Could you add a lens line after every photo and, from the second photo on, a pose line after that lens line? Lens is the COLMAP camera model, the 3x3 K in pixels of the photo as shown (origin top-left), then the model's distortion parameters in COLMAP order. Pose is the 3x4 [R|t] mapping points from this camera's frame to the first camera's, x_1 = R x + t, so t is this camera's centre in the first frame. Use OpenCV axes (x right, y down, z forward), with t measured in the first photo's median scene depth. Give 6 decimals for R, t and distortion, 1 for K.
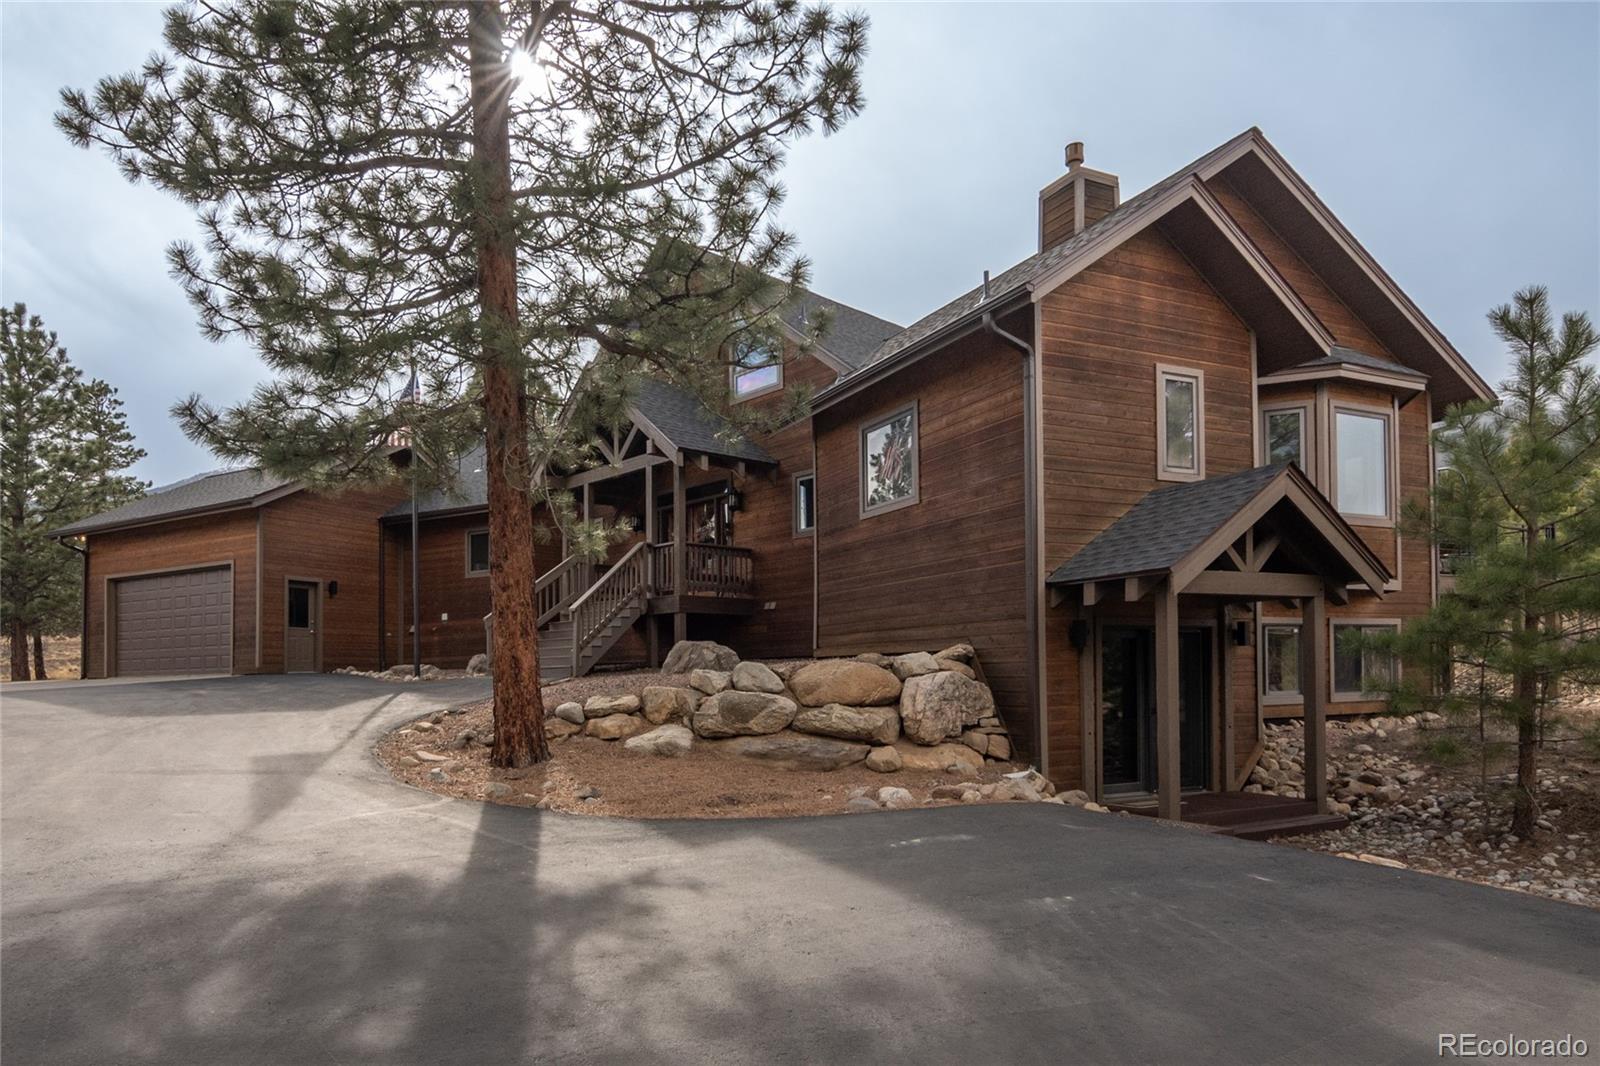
lens RADIAL K [[1603.4, 0, 801.5], [0, 1603.4, 532.8], [0, 0, 1]] dist [0.012771, 0.000000]
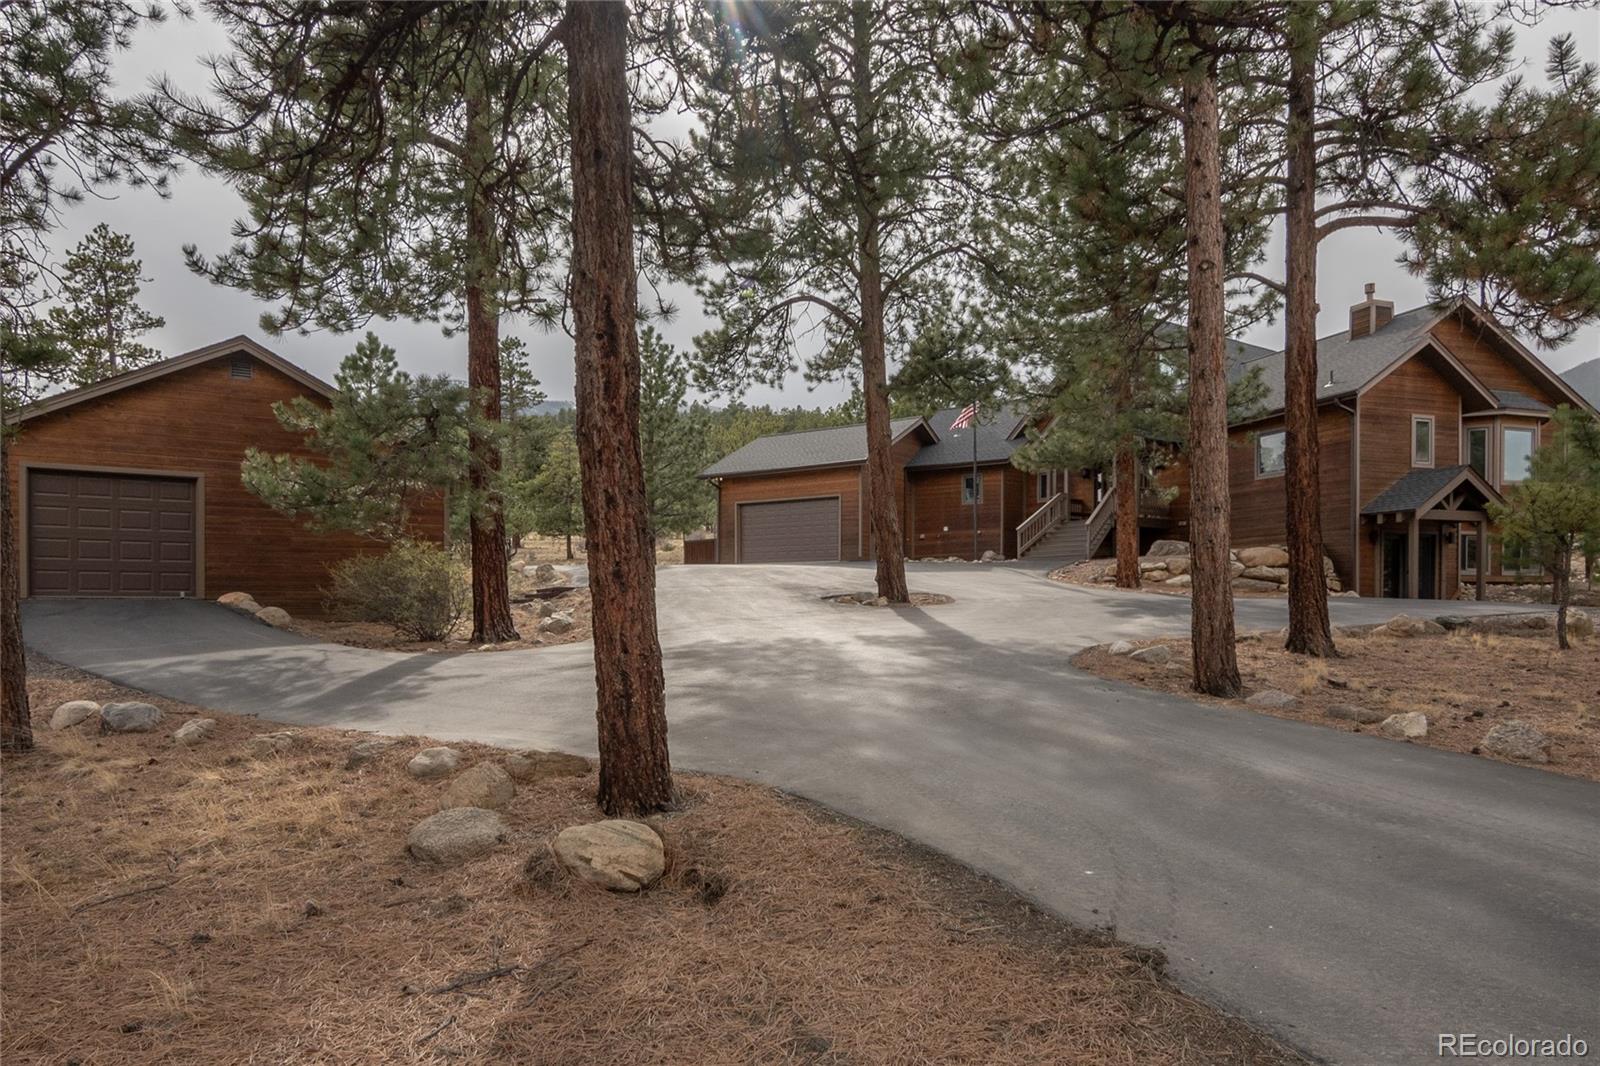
lens RADIAL K [[1603.4, 0, 796.5], [0, 1603.4, 537.1], [0, 0, 1]] dist [0.012771, 0.000000]
pose [[0.989394, 0.010859, -0.144851, -0.288148], [-0.003174, 0.998580, 0.053182, -0.051412], [0.145223, -0.052158, 0.988023, -1.287067]]
